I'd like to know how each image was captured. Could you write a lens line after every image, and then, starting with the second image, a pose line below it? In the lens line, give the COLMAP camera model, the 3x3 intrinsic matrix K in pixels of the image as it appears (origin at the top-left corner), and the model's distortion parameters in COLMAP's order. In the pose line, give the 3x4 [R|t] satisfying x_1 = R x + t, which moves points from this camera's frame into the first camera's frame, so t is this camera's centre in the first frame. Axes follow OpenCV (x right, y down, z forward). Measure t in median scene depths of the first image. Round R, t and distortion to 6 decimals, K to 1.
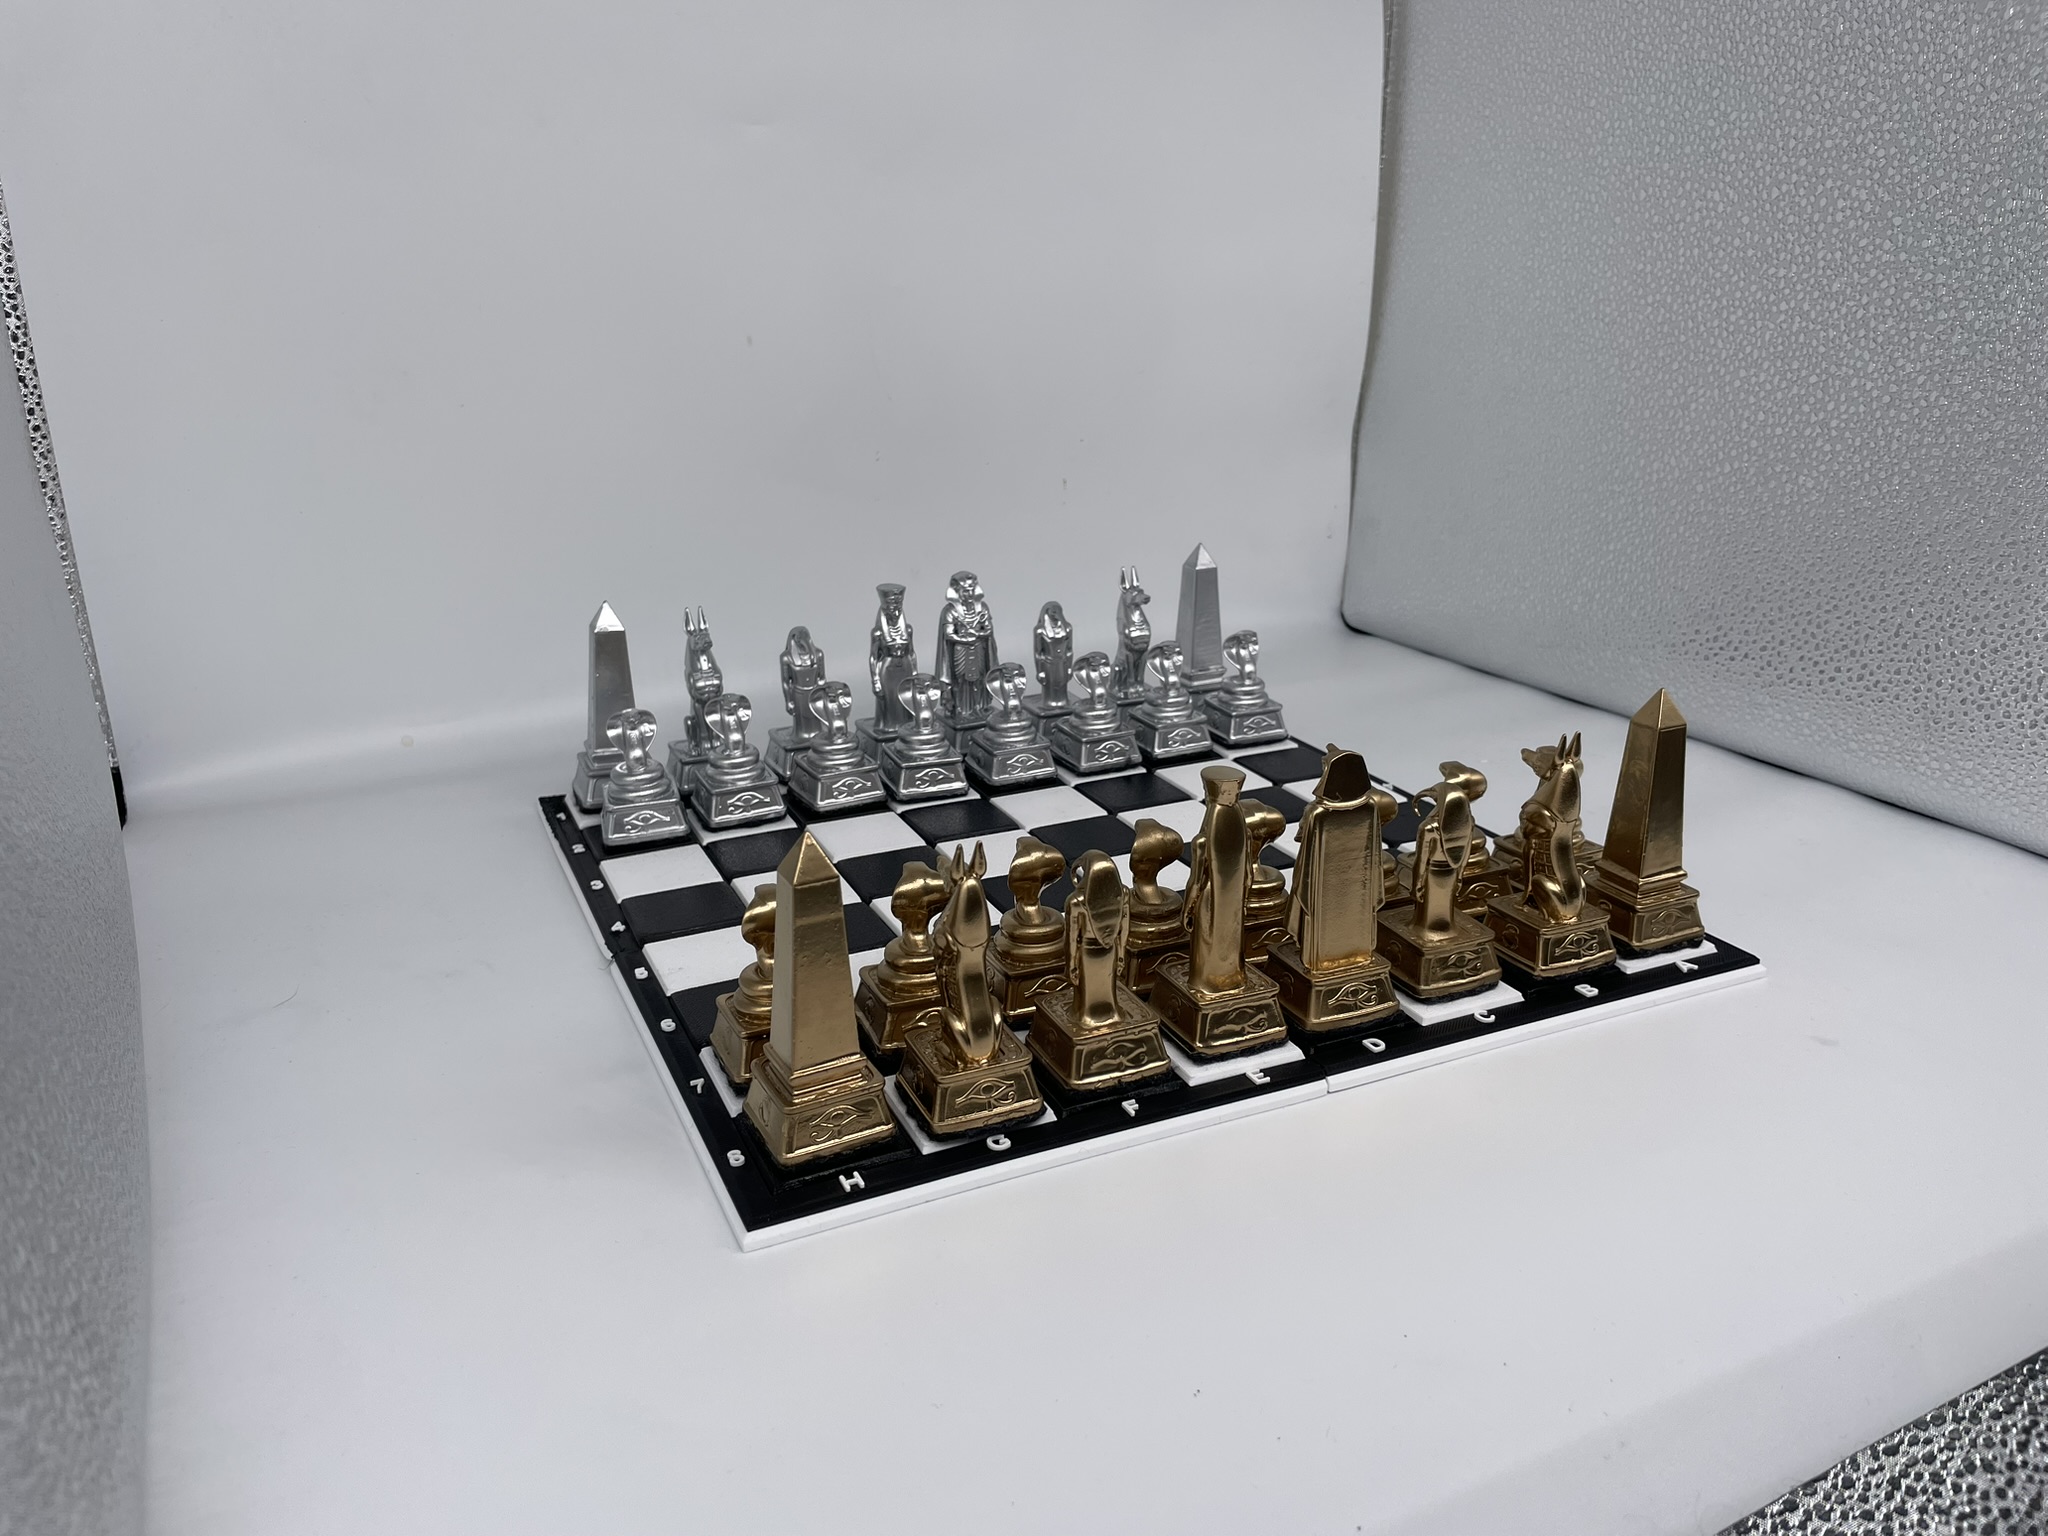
lens RADIAL K [[1571.3, 0, 1024.0], [0, 1571.3, 768.0], [0, 0, 1]] dist [0.075862, -0.125027]
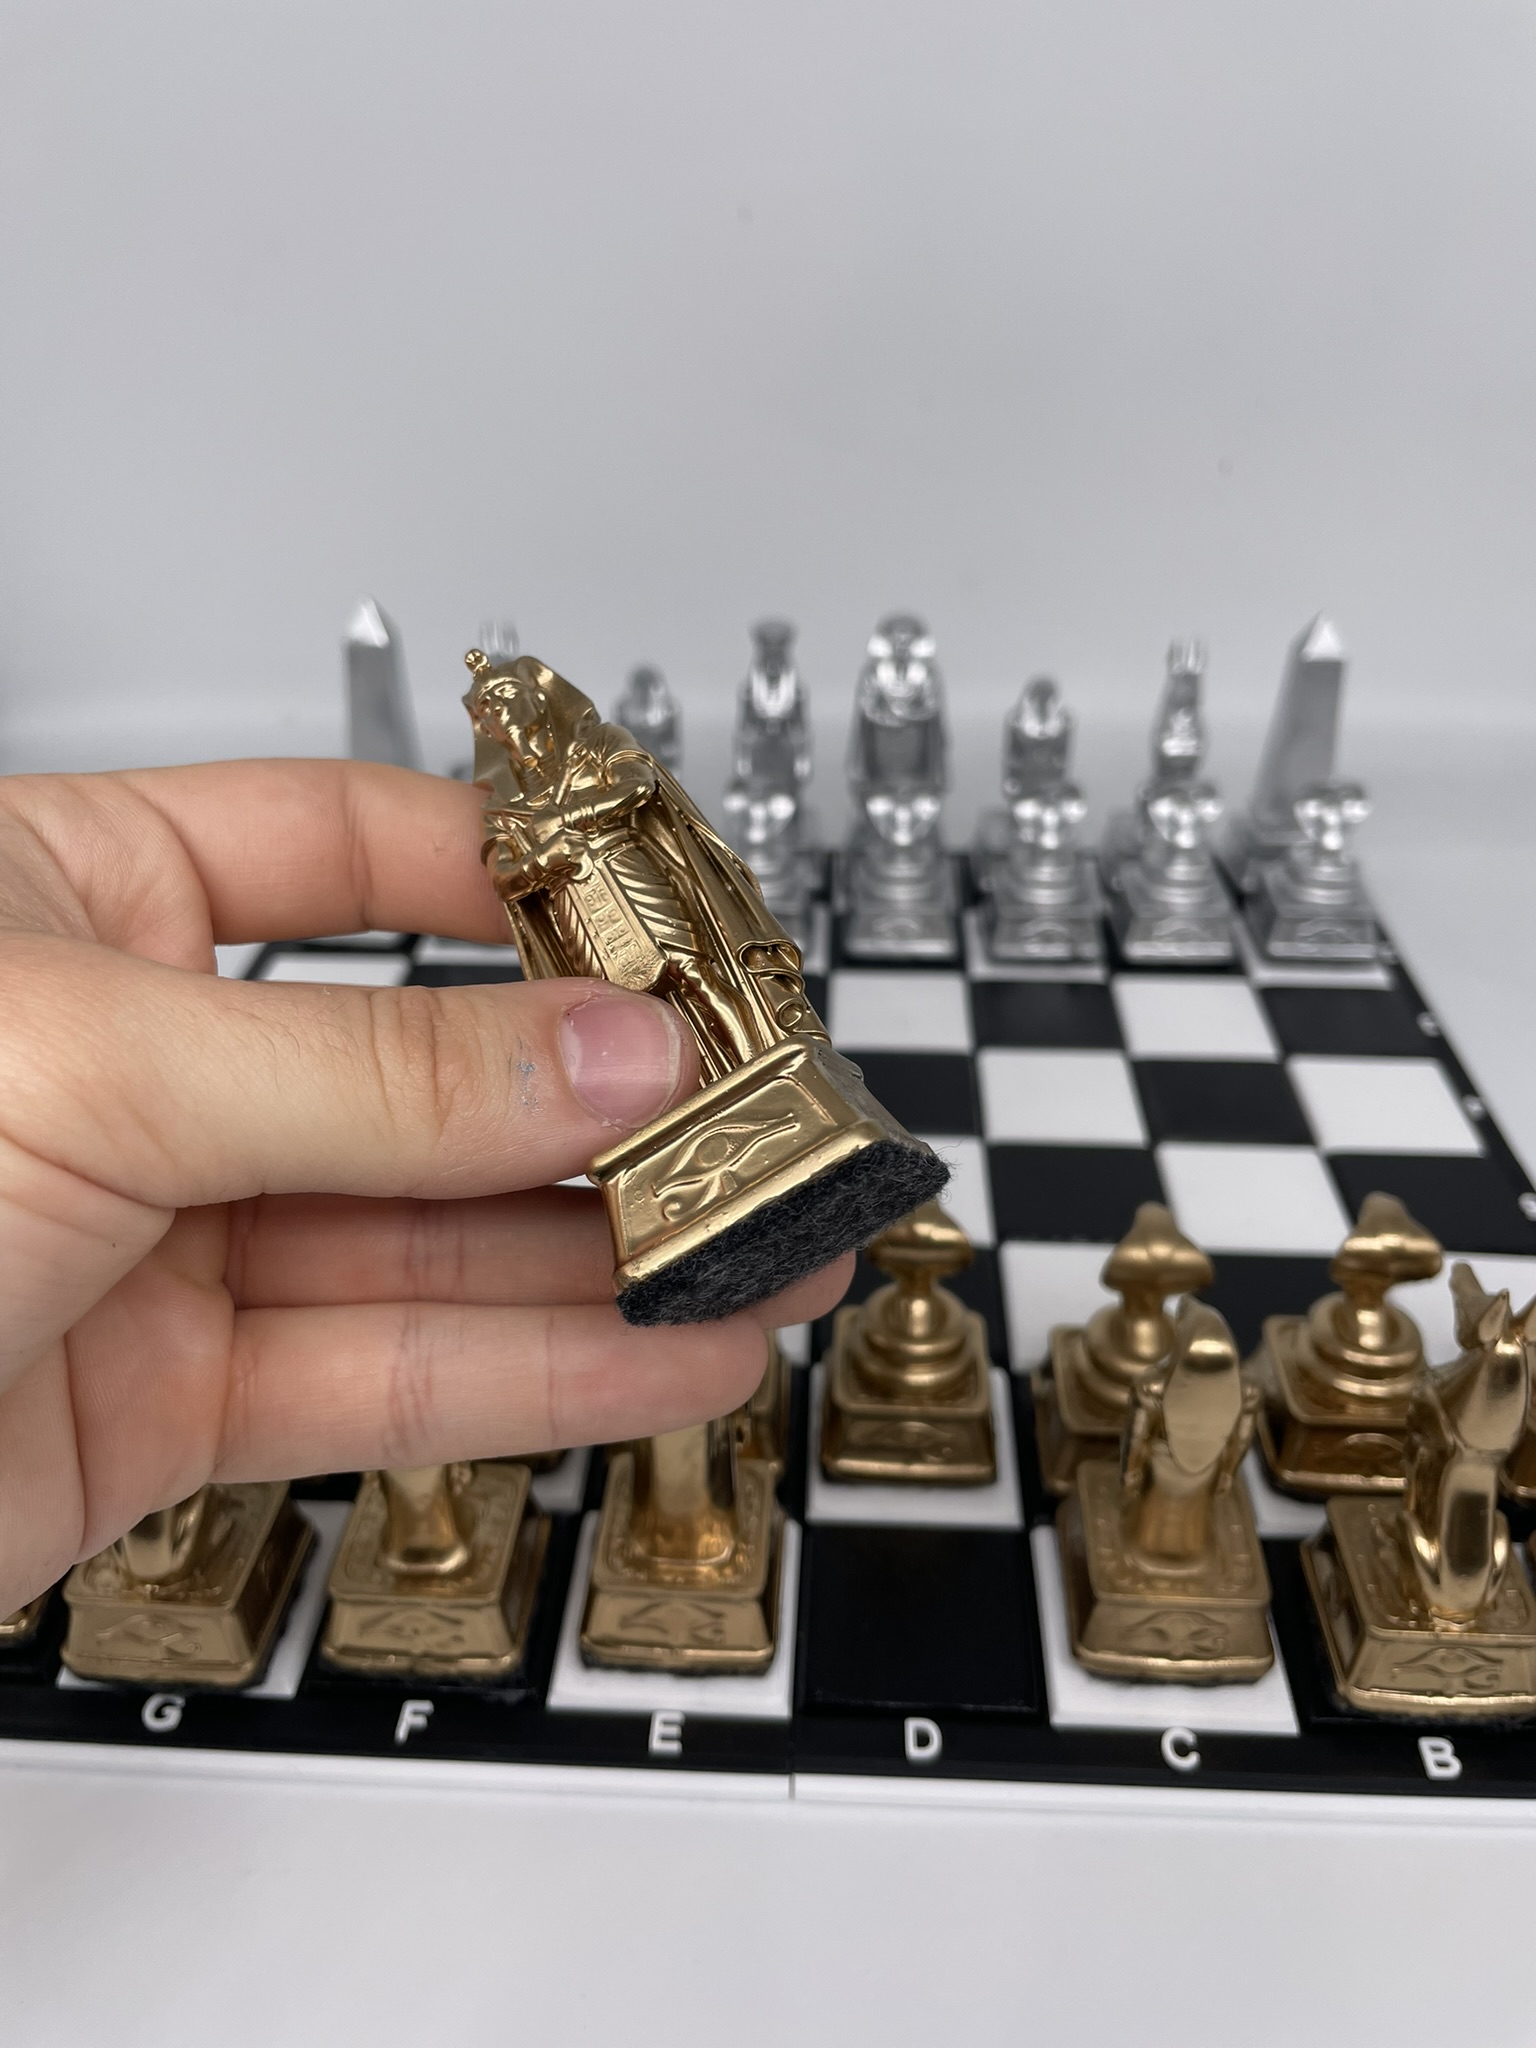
lens RADIAL K [[1603.2, 0, 776.8], [0, 1603.2, 1046.2], [0, 0, 1]] dist [0.069112, -0.133623]
pose [[0.889546, 0.250392, -0.382115, 0.222725], [-0.157130, 0.953081, 0.258741, -0.122708], [0.428973, -0.170120, 0.887153, 0.362075]]
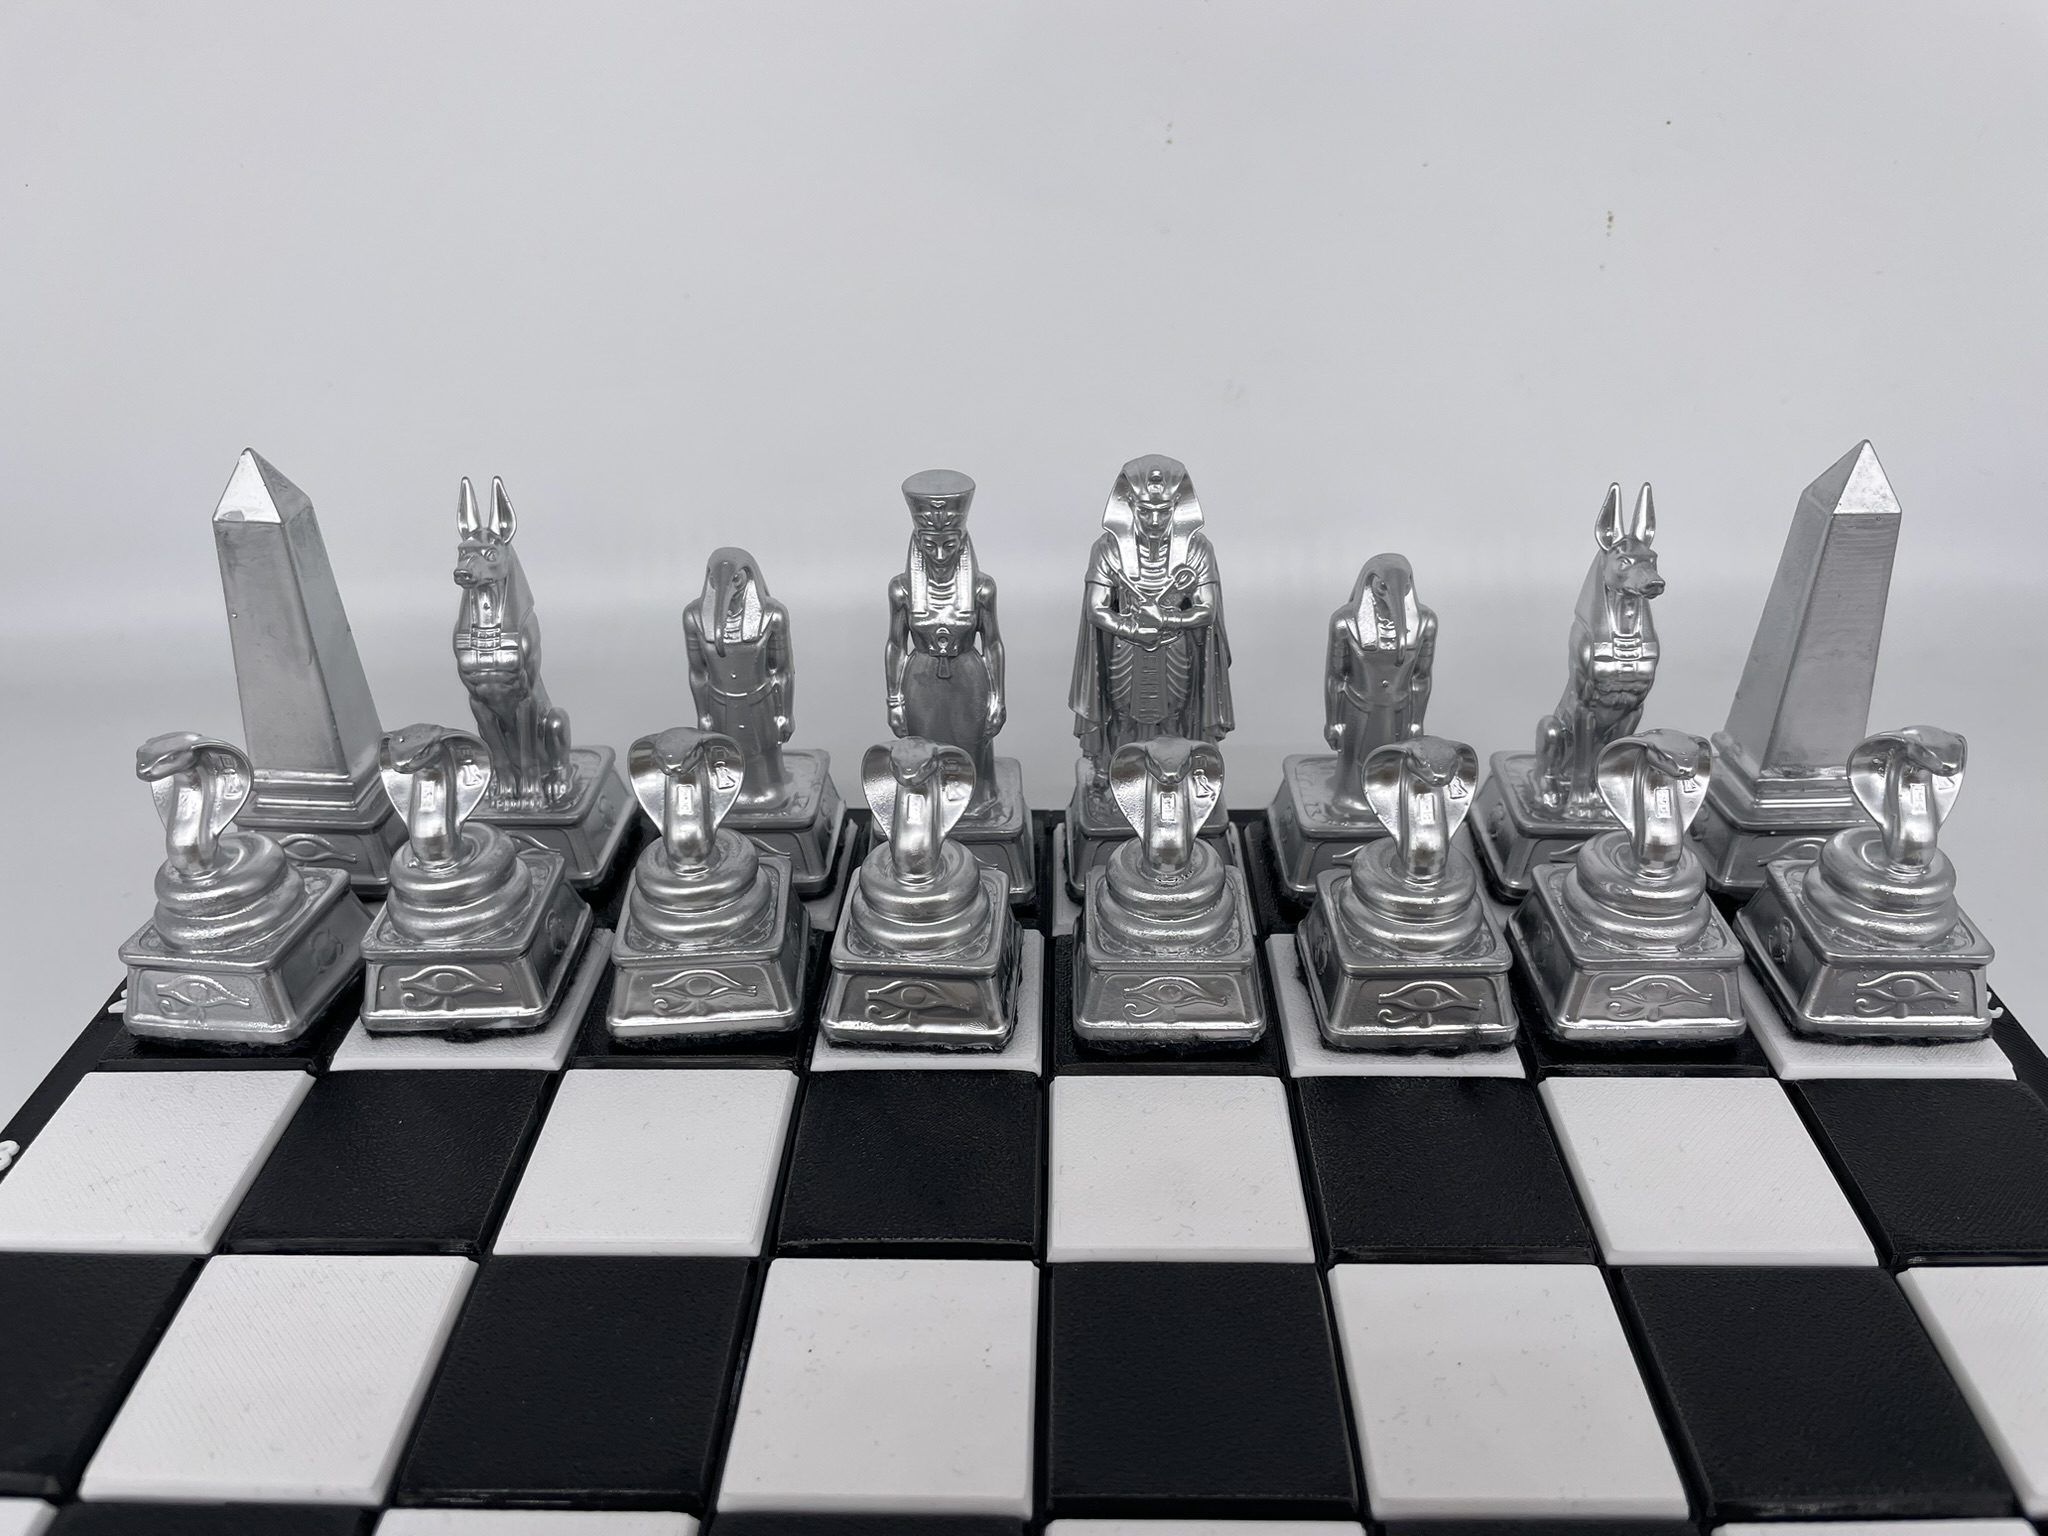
lens RADIAL K [[1603.2, 0, 1029.6], [0, 1603.2, 763.1], [0, 0, 1]] dist [0.069112, -0.133623]
pose [[0.902188, 0.210063, -0.376736, 0.103620], [-0.136759, 0.967644, 0.212042, -0.136020], [0.409089, -0.139779, 0.901725, 0.633592]]
